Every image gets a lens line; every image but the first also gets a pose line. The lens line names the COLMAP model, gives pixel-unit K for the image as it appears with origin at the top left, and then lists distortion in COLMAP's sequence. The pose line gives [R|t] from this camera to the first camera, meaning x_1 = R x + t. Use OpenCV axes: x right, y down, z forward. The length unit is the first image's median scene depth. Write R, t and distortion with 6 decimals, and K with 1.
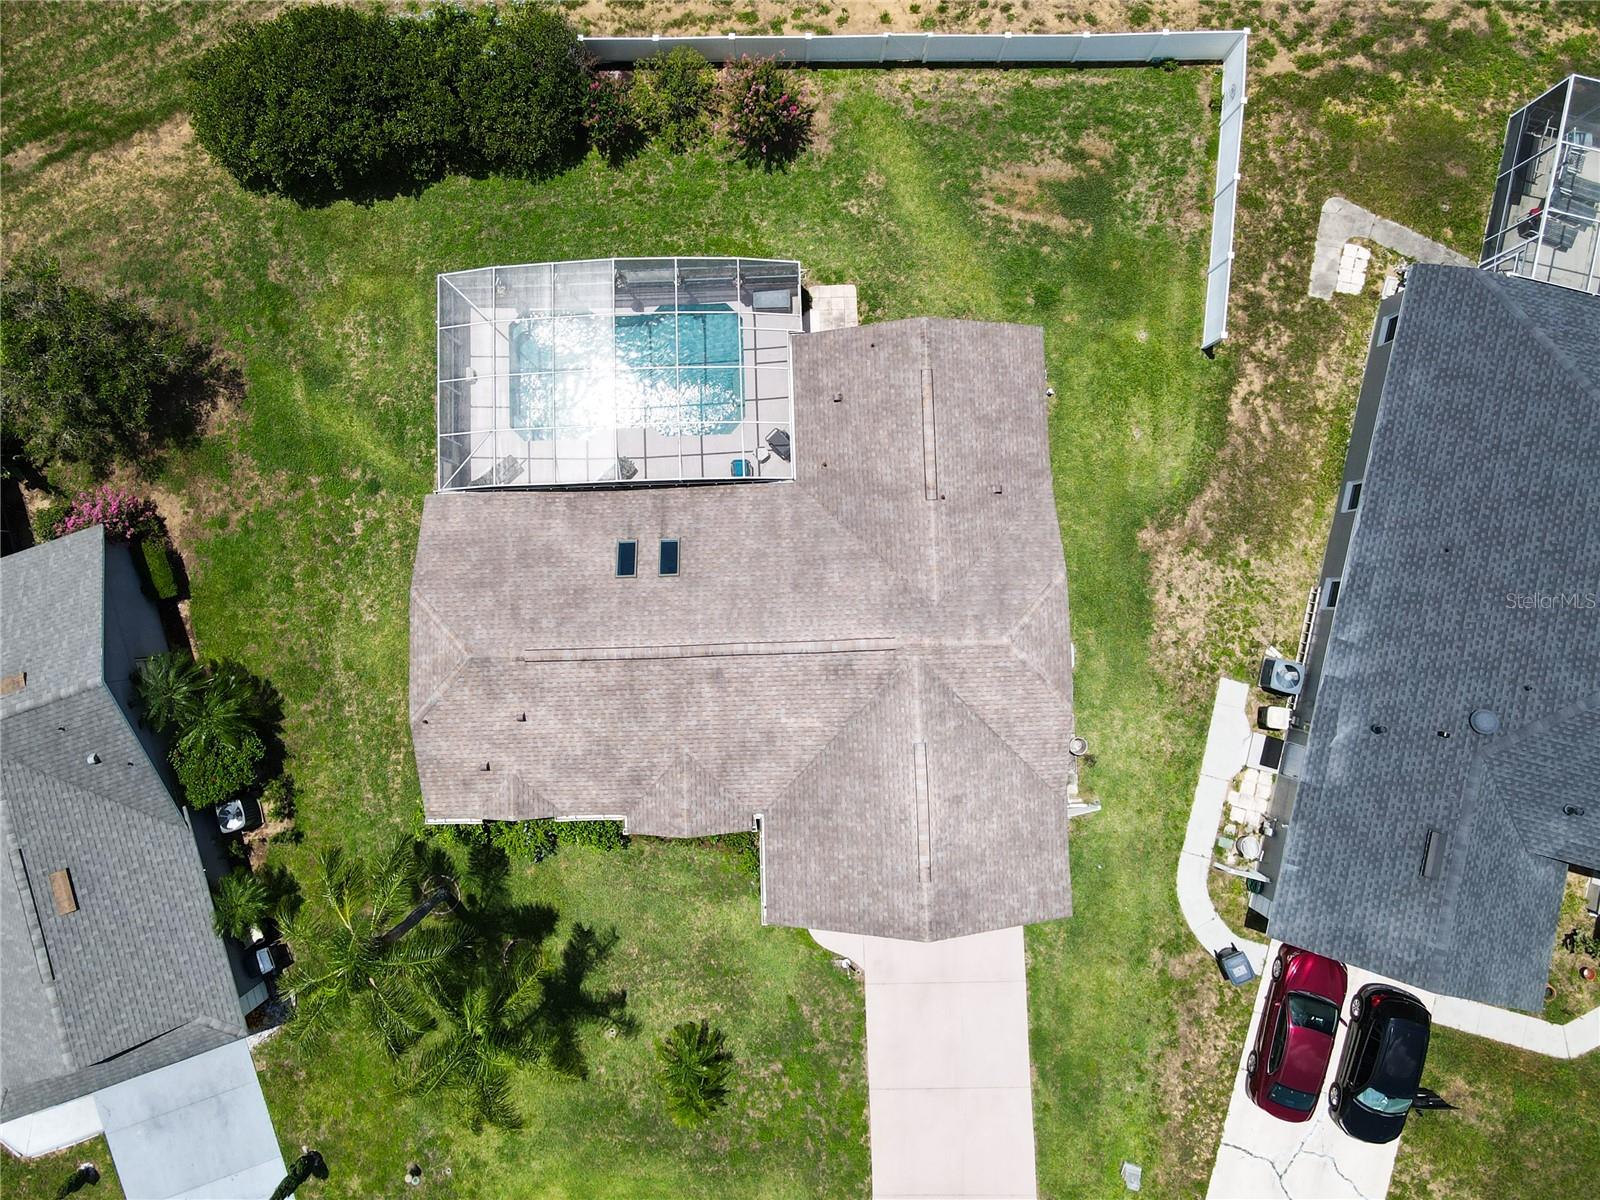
lens RADIAL K [[1208.5, 0, 754.8], [0, 1208.5, 502.9], [0, 0, 1]] dist [0.007896, 0.005710]
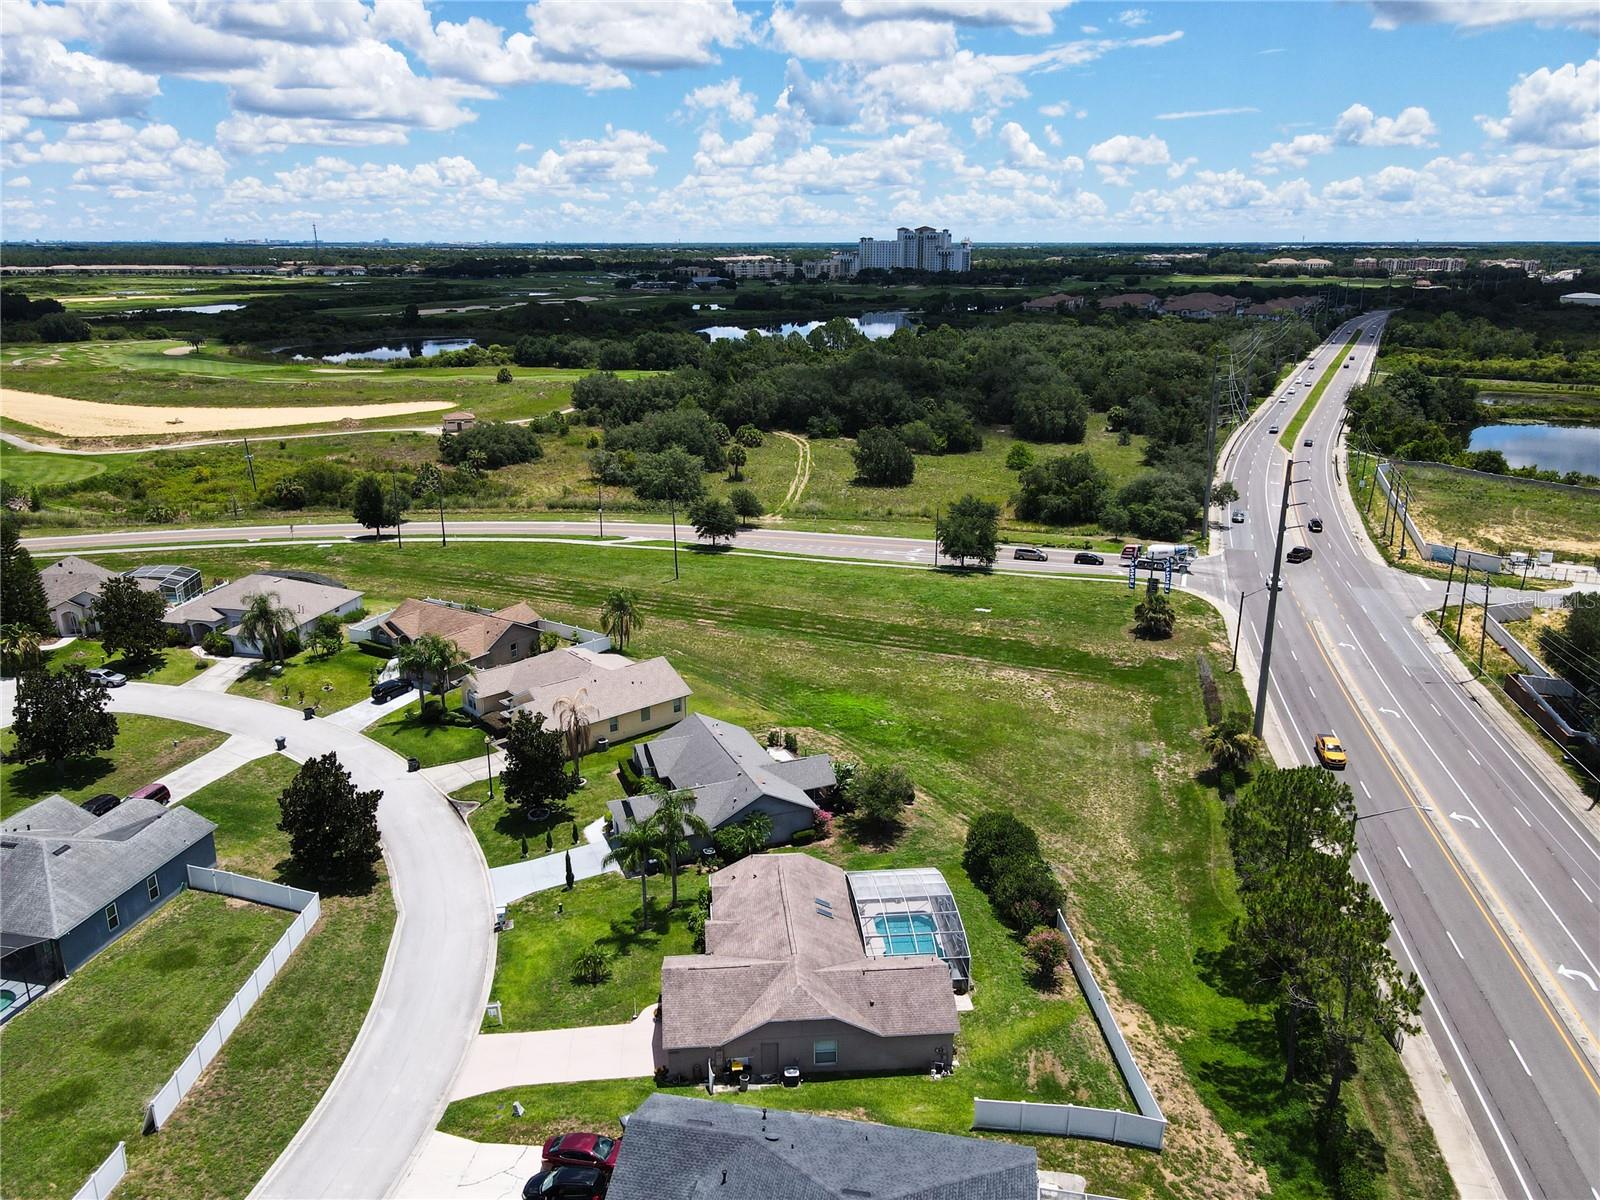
lens RADIAL K [[1197.2, 0, 792.2], [0, 1197.2, 604.7], [0, 0, 1]] dist [0.015274, 0.003785]
pose [[0.059400, 0.320258, -0.945466, 1.755642], [-0.993518, 0.110927, -0.024845, 0.087567], [0.096920, 0.940813, 0.324772, -0.271151]]
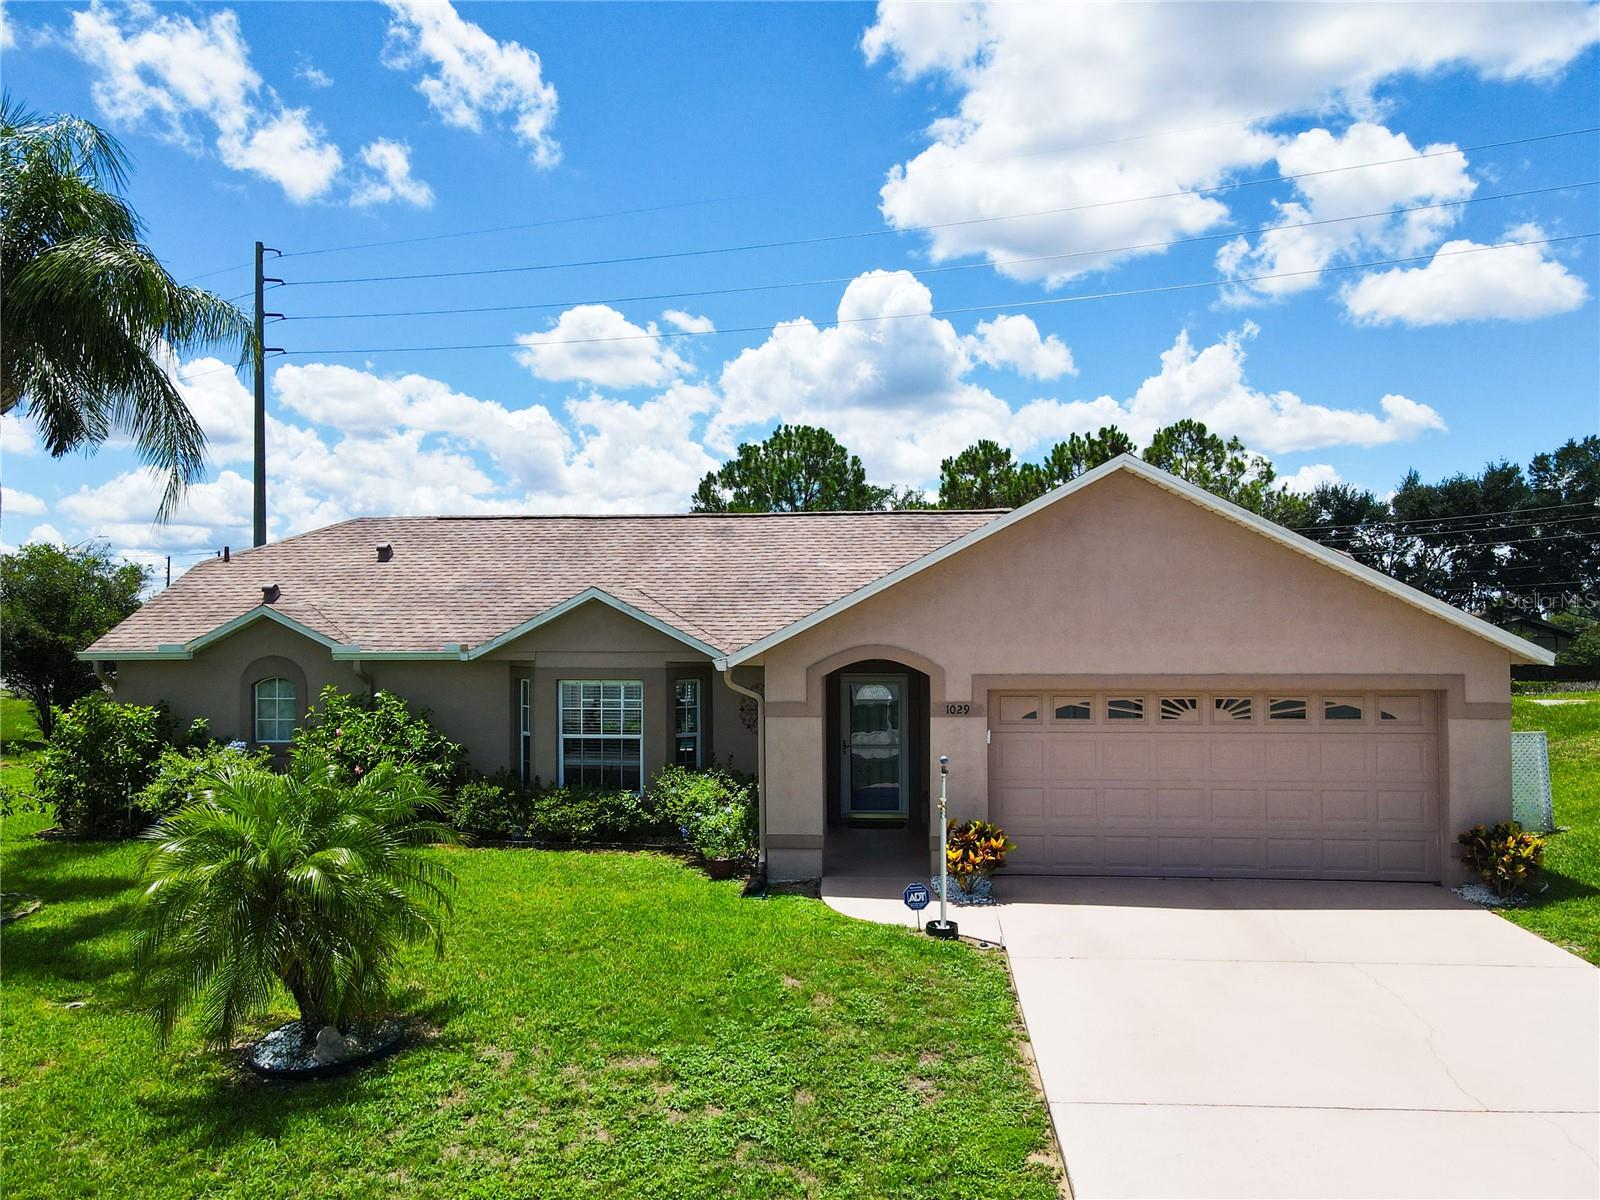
lens RADIAL K [[1226.8, 0, 797.3], [0, 1226.8, 598.4], [0, 0, 1]] dist [0.001611, 0.031624]
pose [[0.992261, 0.013900, -0.123389, 0.075580], [-0.124060, 0.069263, -0.989854, 0.683659], [-0.005212, 0.997502, 0.070452, 0.889186]]
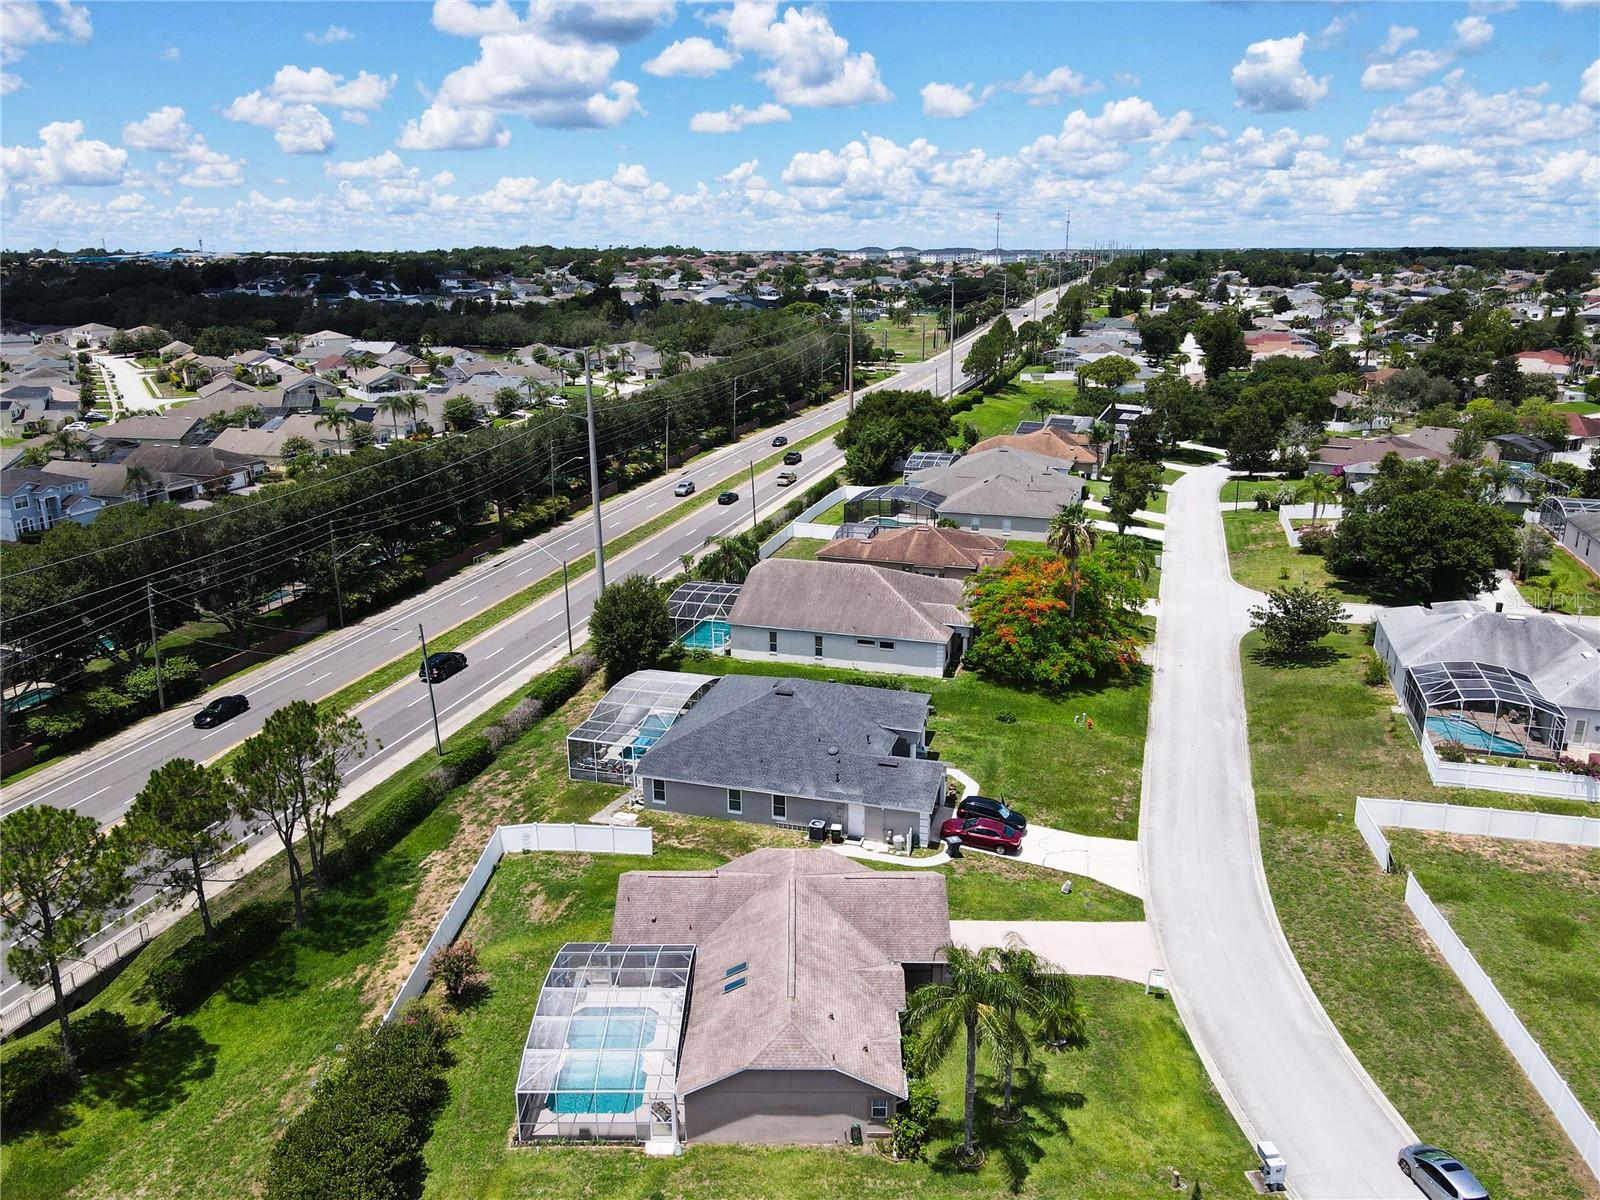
lens RADIAL K [[1182.5, 0, 795.3], [0, 1182.5, 600.1], [0, 0, 1]] dist [0.004842, 0.003467]
pose [[0.039336, -0.261946, 0.964280, -1.383755], [0.994887, 0.100098, -0.013393, 0.087615], [-0.093014, 0.959877, 0.264545, 0.080406]]
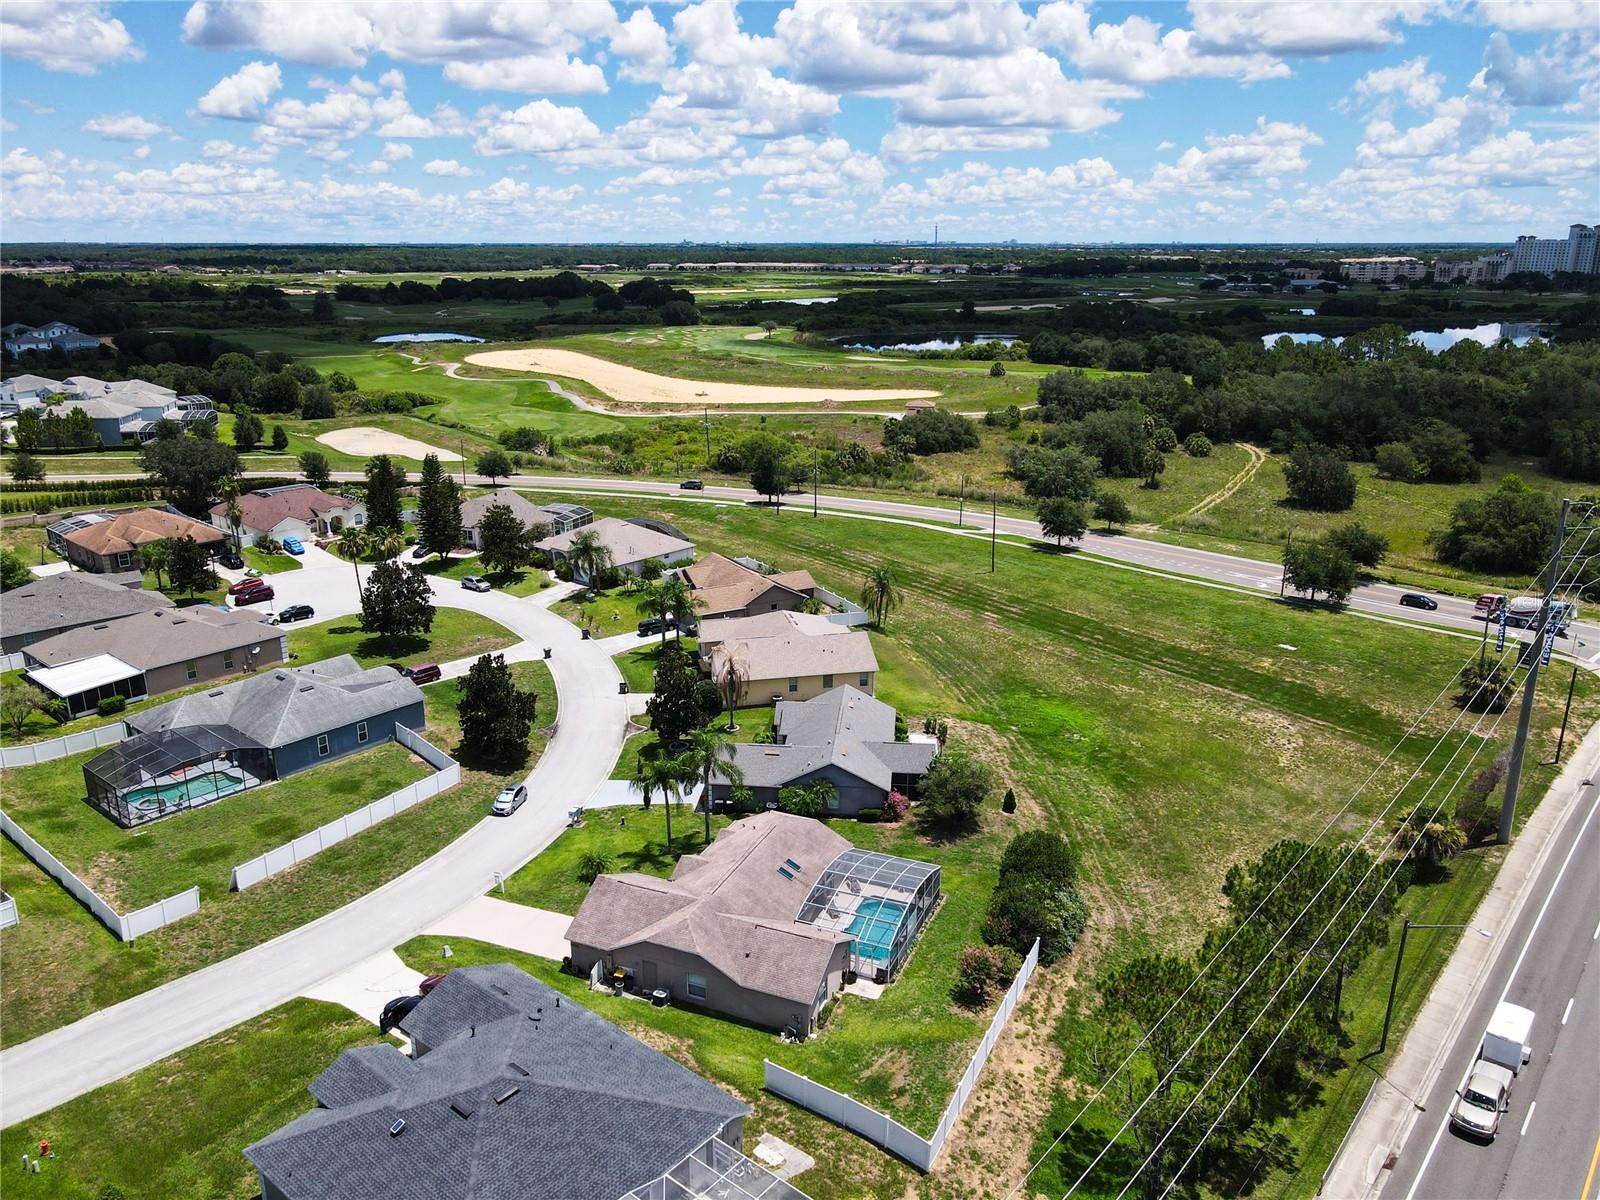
lens RADIAL K [[1203.3, 0, 786.2], [0, 1203.3, 609.2], [0, 0, 1]] dist [0.004674, 0.009013]
pose [[-0.429246, 0.293783, -0.854072, 1.671135], [-0.897507, -0.032855, 0.439774, -0.912815], [0.101138, 0.955307, 0.277775, -0.139496]]
